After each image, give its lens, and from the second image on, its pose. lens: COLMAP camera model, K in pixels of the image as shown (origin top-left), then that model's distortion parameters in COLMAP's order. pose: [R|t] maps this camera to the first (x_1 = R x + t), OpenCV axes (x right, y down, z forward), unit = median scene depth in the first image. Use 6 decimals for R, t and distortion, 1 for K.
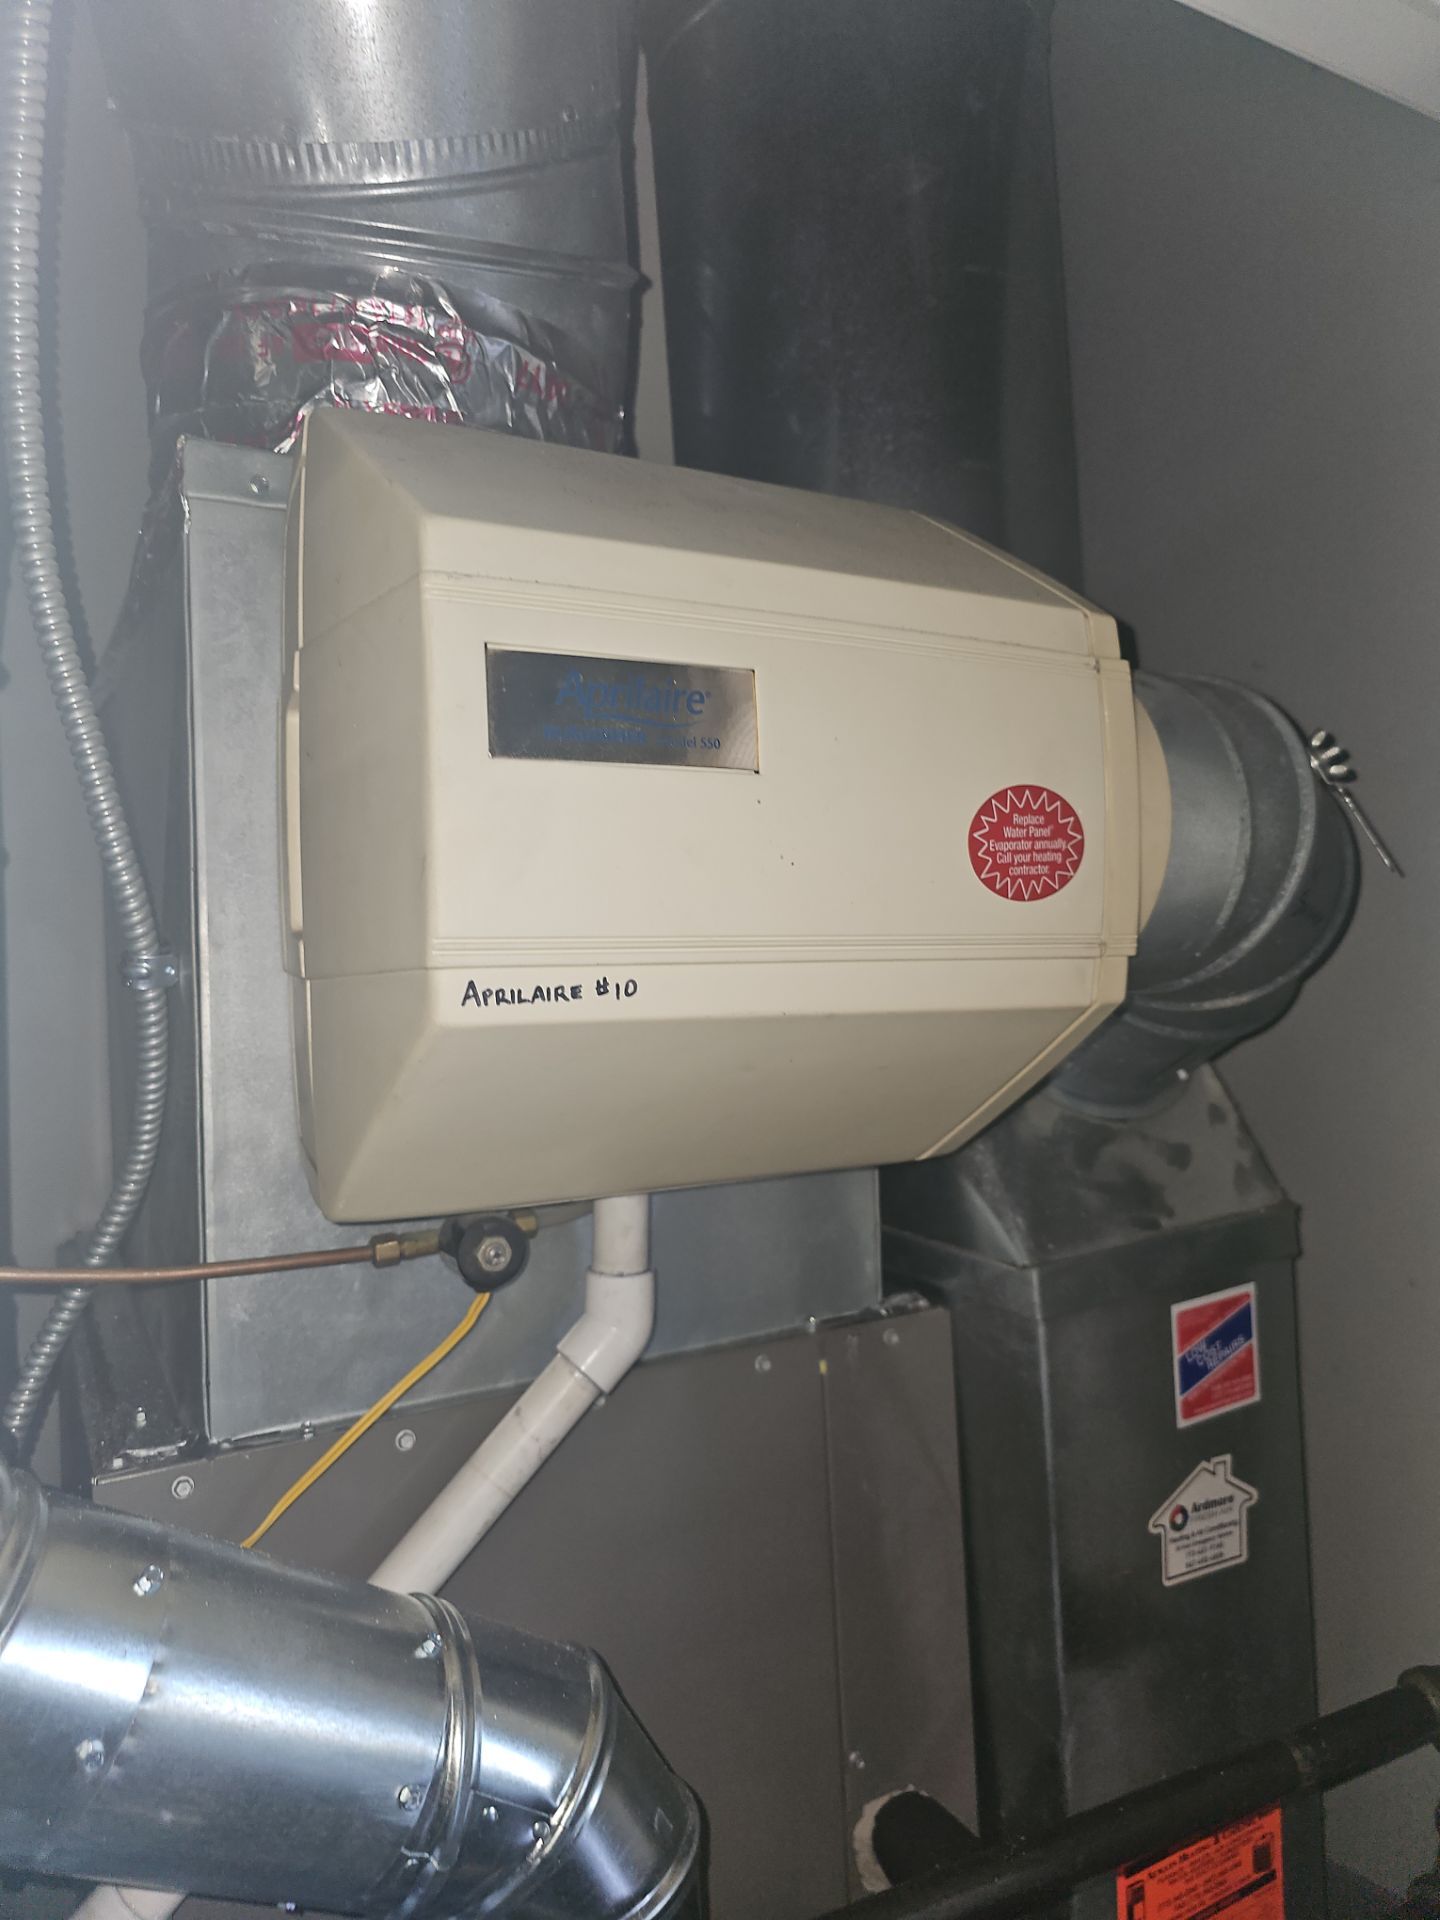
lens RADIAL K [[1306.4, 0, 720.0], [0, 1306.4, 960.0], [0, 0, 1]] dist [0.028813, -0.036491]
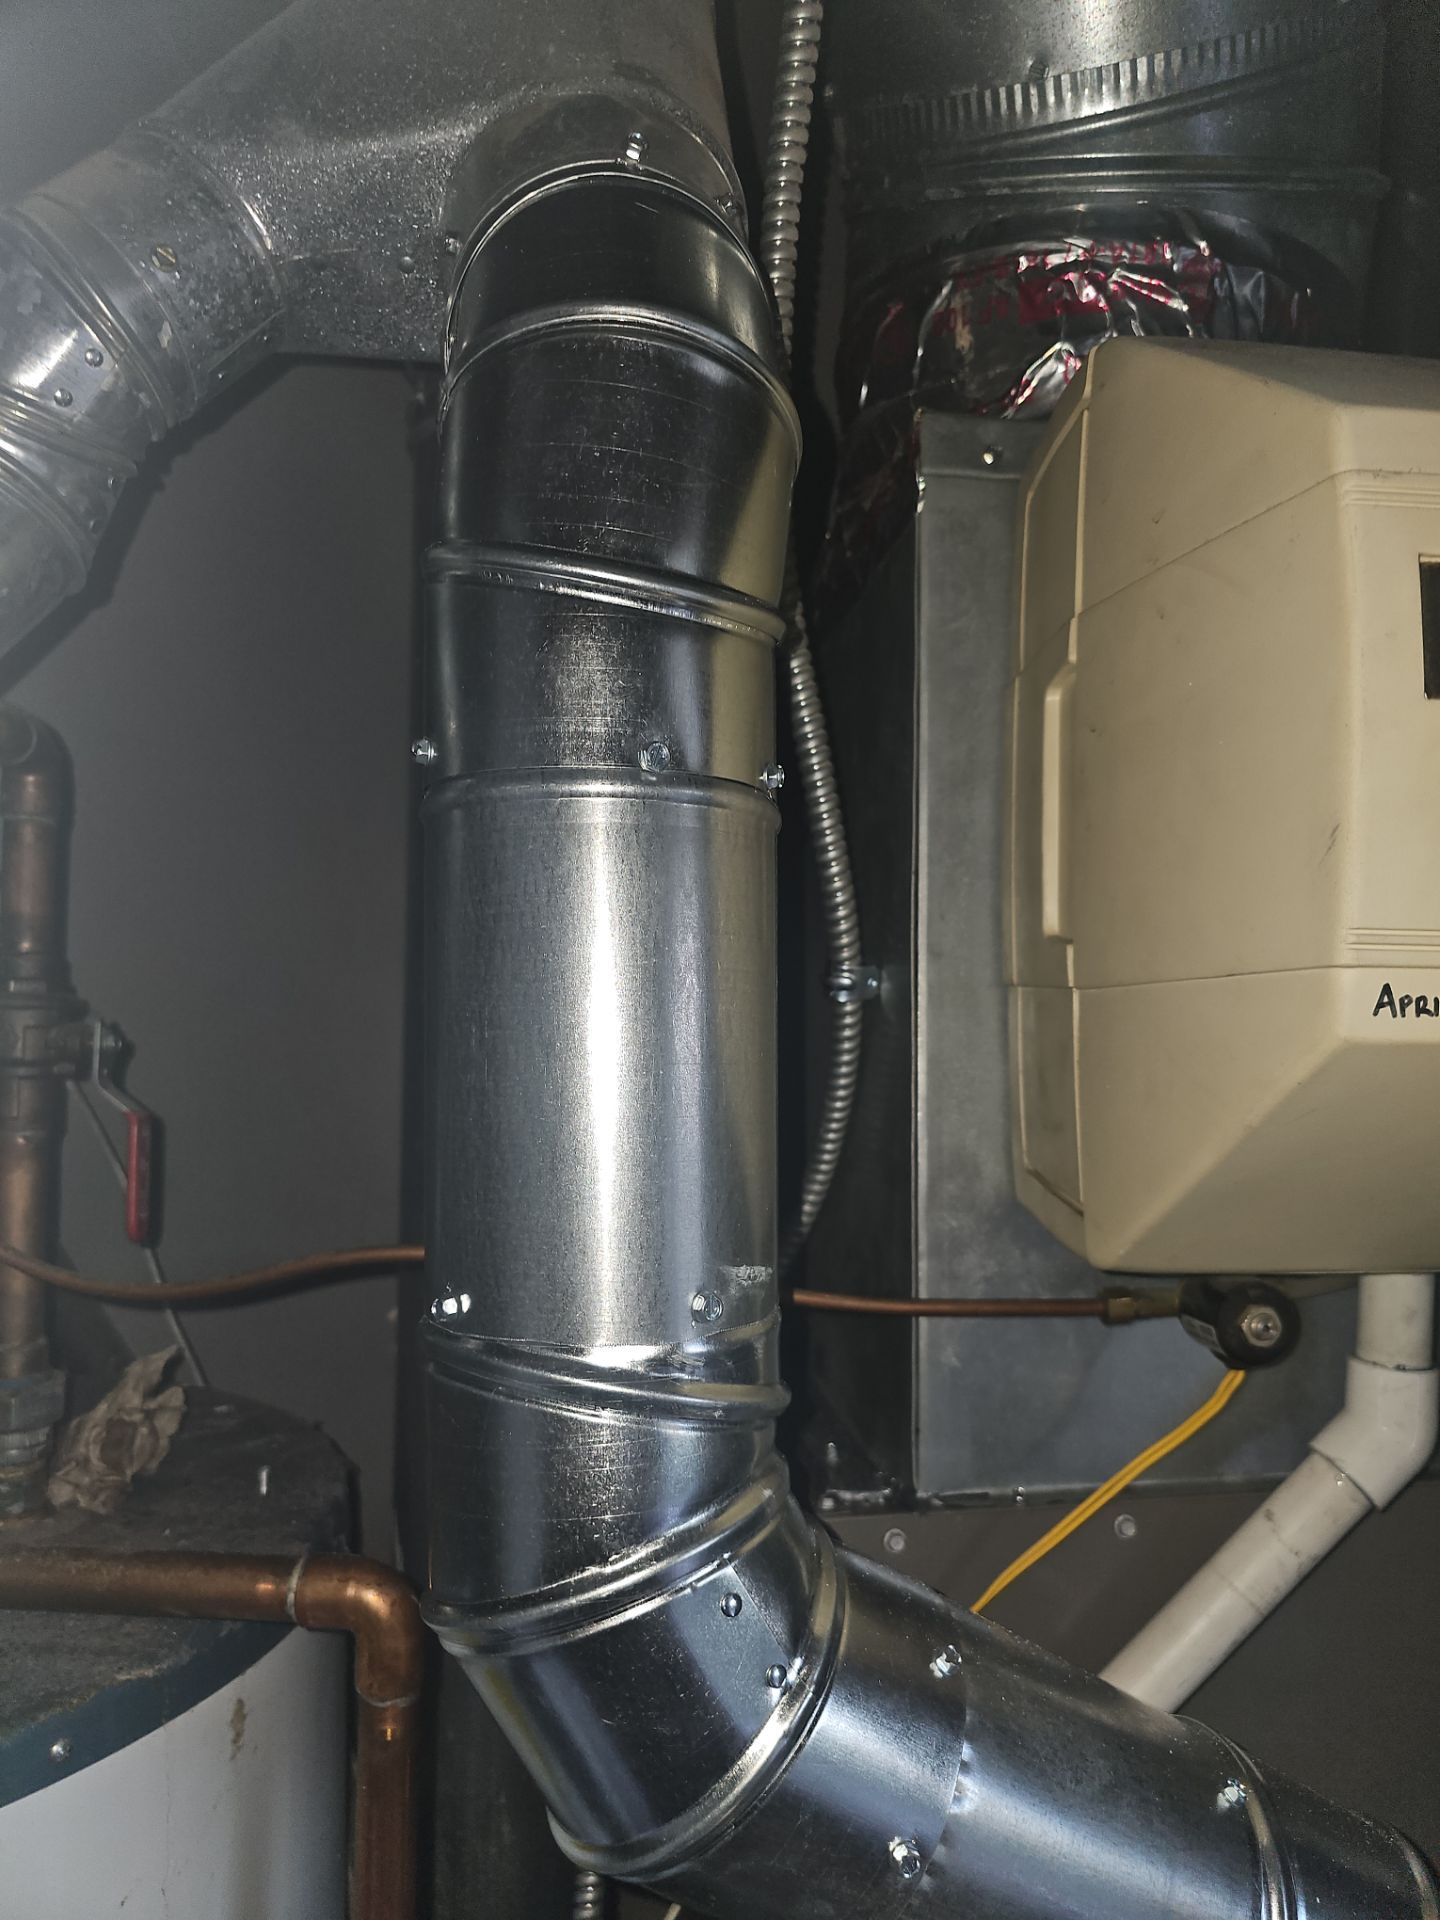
lens RADIAL K [[1308.4, 0, 738.1], [0, 1308.4, 991.4], [0, 0, 1]] dist [0.034512, -0.047099]
pose [[0.939620, 0.024894, -0.341314, -0.196820], [-0.030163, 0.999494, -0.010141, 0.027435], [0.340889, 0.019824, 0.939894, 0.083710]]
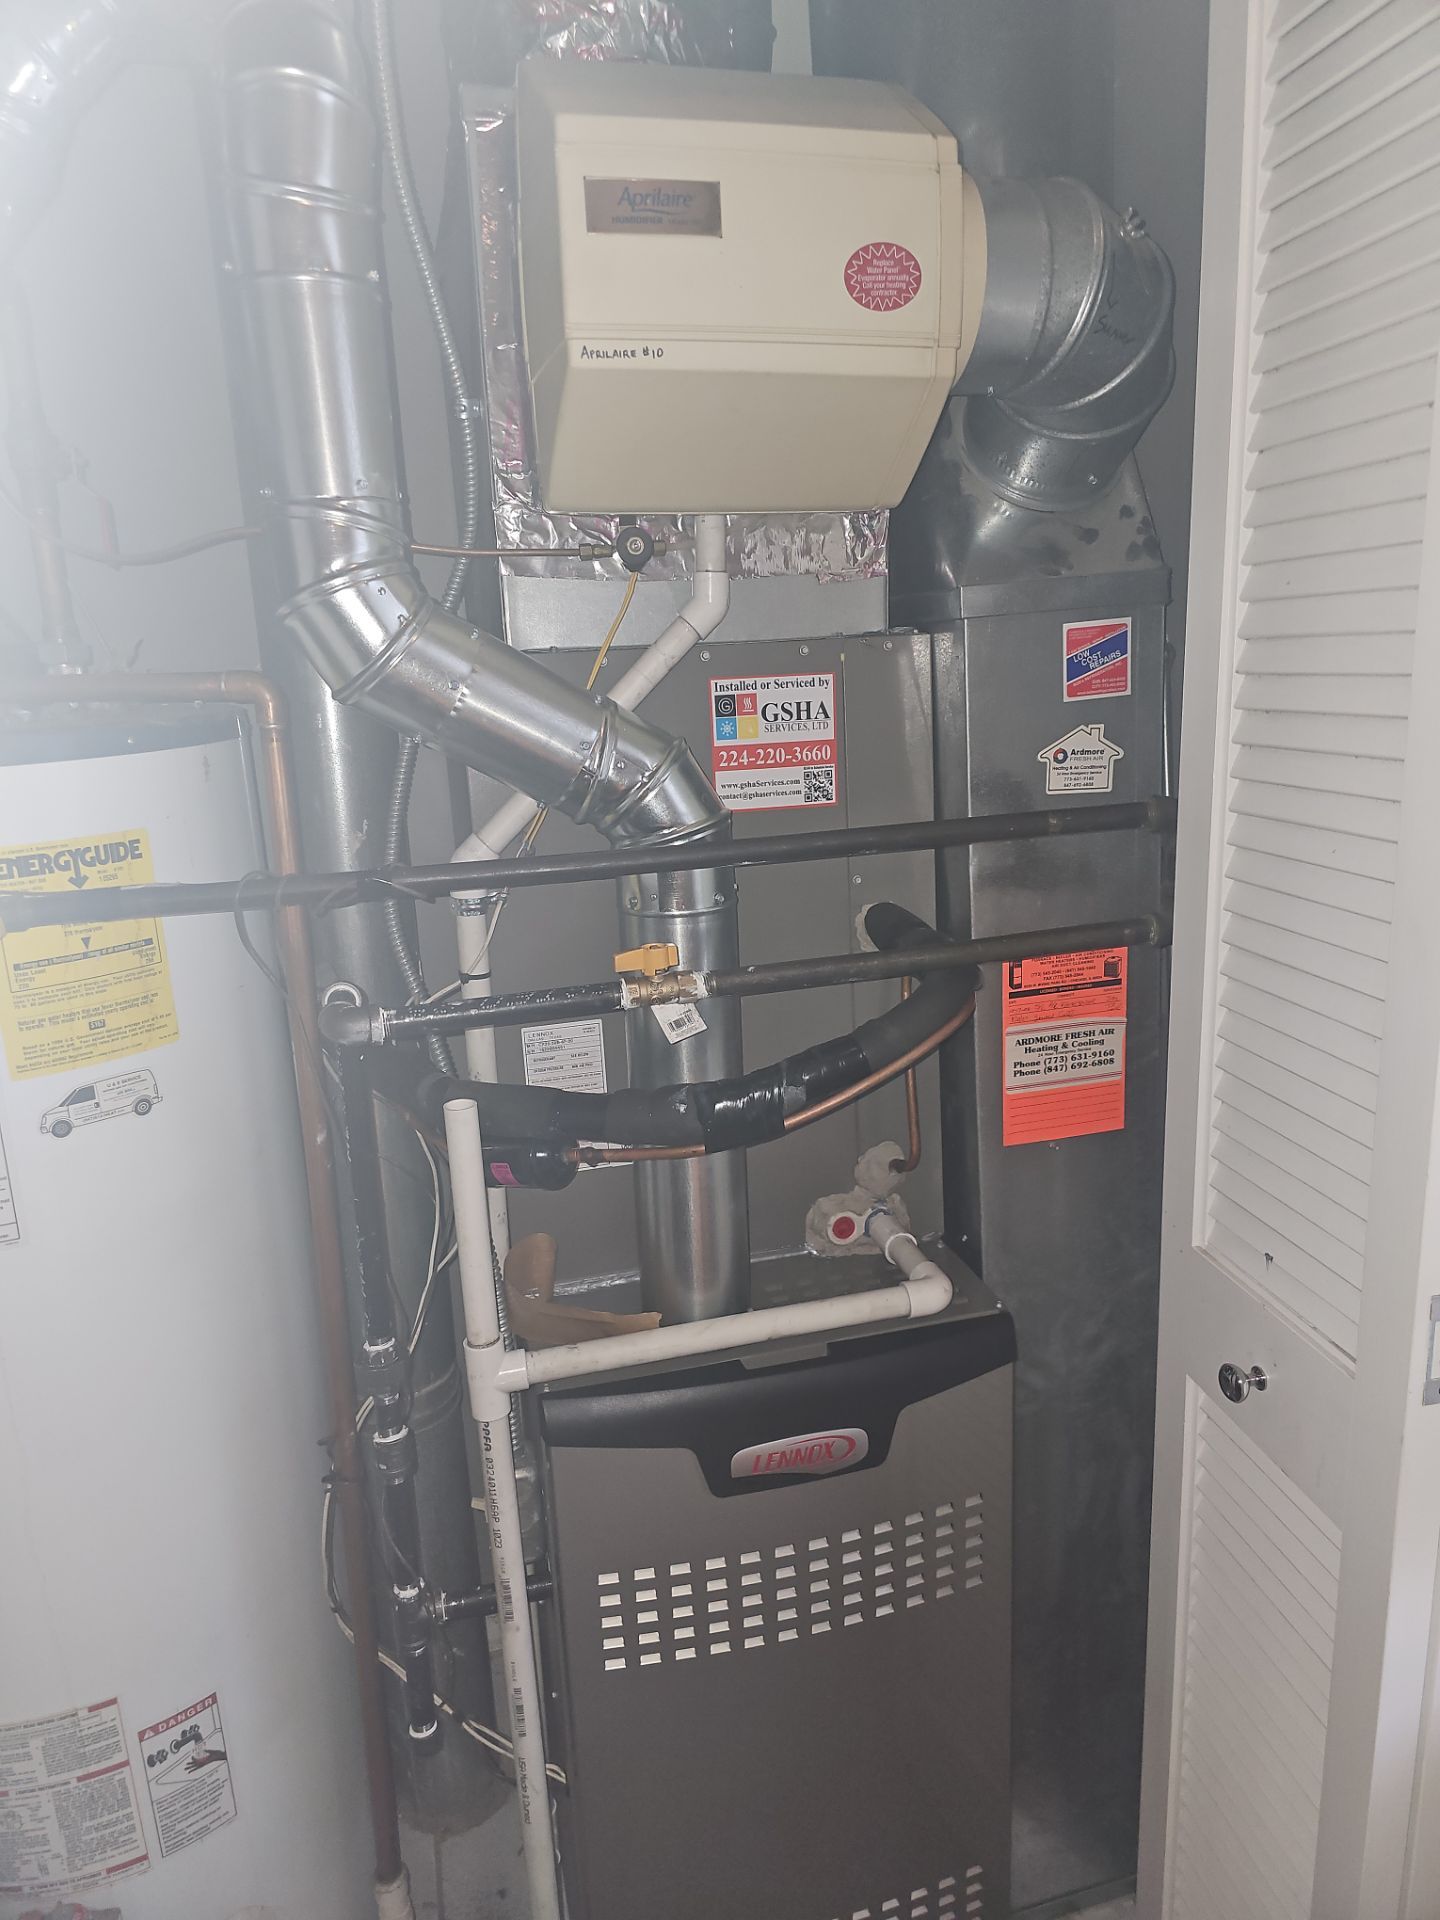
lens RADIAL K [[1271.3, 0, 726.9], [0, 1271.3, 966.3], [0, 0, 1]] dist [0.034332, -0.037929]
pose [[0.967894, 0.050926, -0.246148, 0.439705], [0.012180, 0.968609, 0.248291, 0.346421], [0.251065, -0.243317, 0.936890, -0.859987]]
